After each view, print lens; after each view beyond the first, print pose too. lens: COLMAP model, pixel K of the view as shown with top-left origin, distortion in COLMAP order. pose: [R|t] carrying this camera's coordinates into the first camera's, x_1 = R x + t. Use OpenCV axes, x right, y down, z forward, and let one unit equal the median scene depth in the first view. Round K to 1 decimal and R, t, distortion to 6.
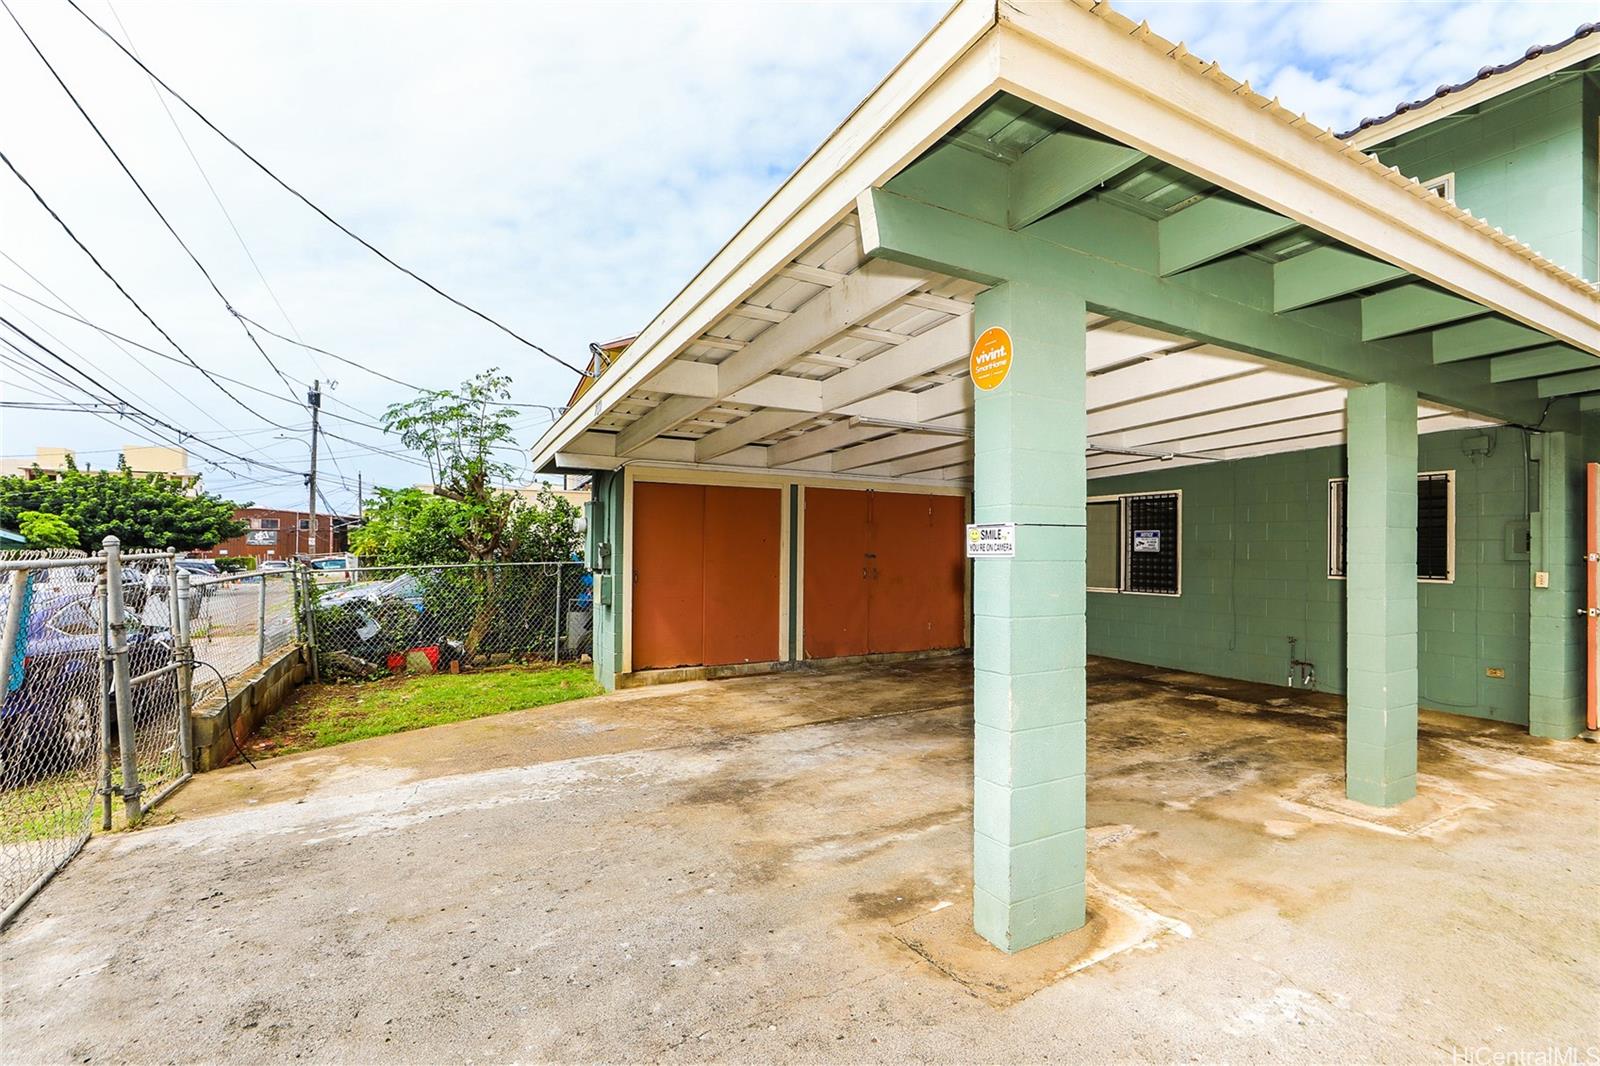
lens RADIAL K [[735.4, 0, 804.4], [0, 735.4, 547.8], [0, 0, 1]] dist [0.000773, 0.000128]
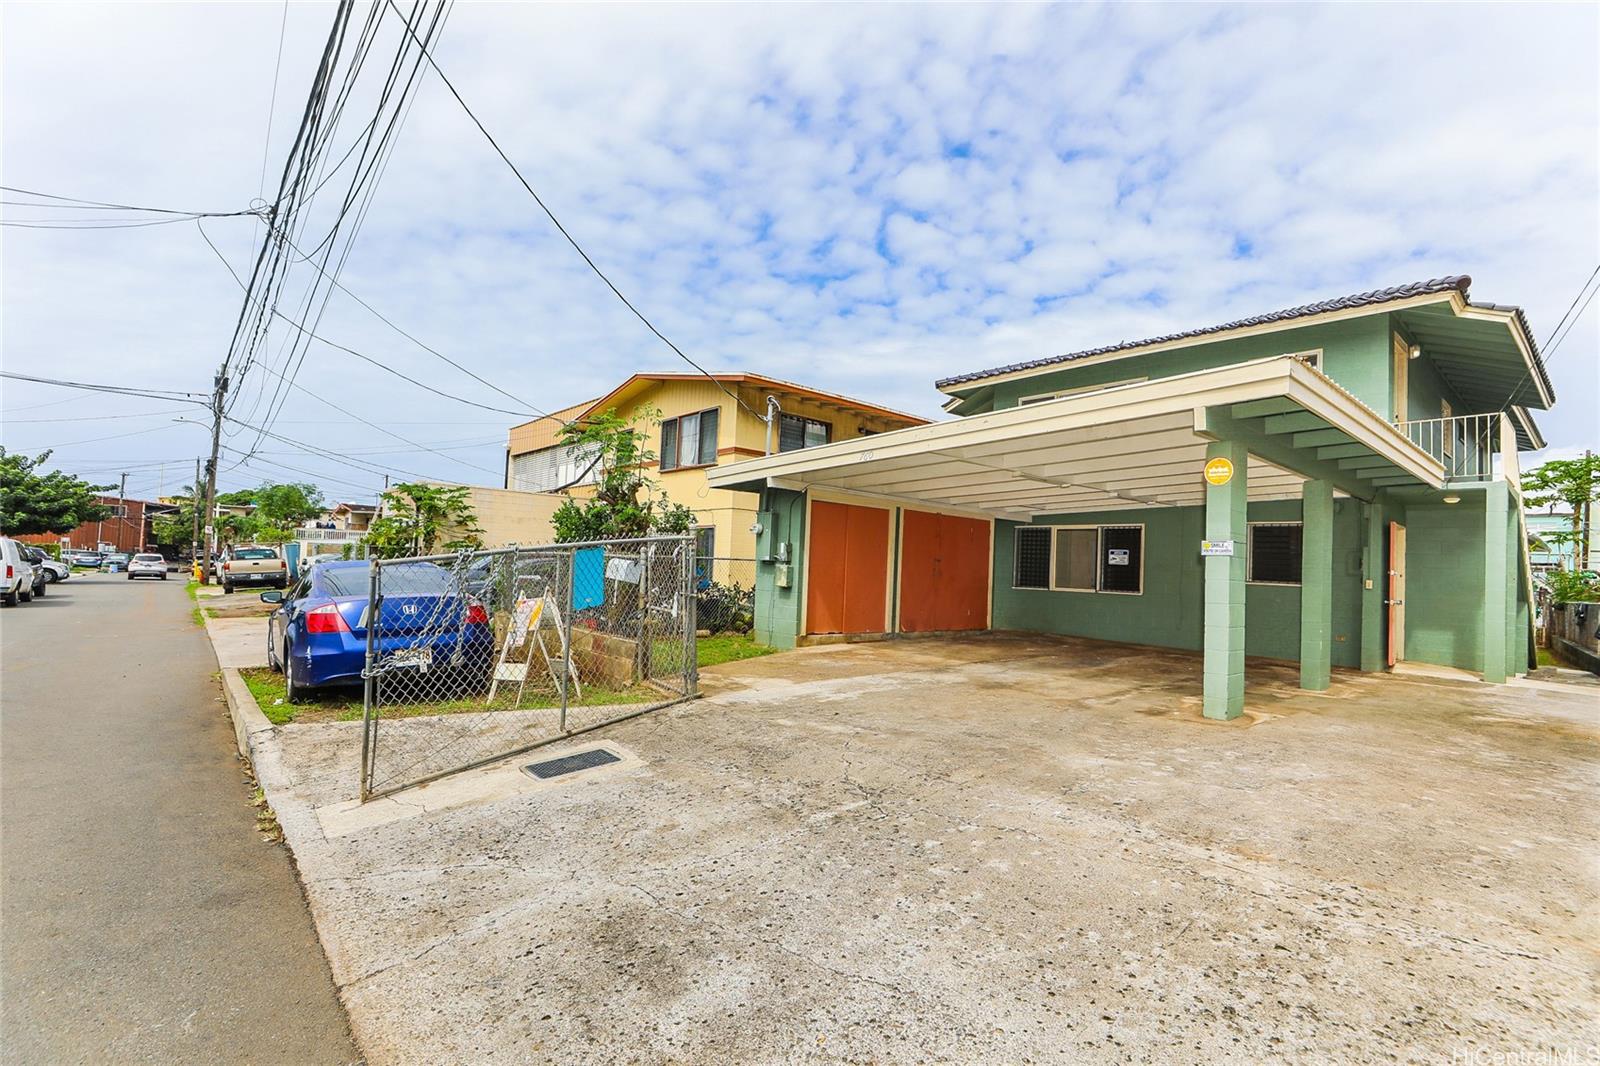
lens RADIAL K [[705.9, 0, 800.0], [0, 705.9, 533.0], [0, 0, 1]] dist [0.001251, 0.000106]
pose [[0.982817, 0.044549, 0.179125, -0.440891], [-0.037758, 0.998440, -0.041144, 0.026228], [-0.180678, 0.033674, 0.982966, -0.296446]]
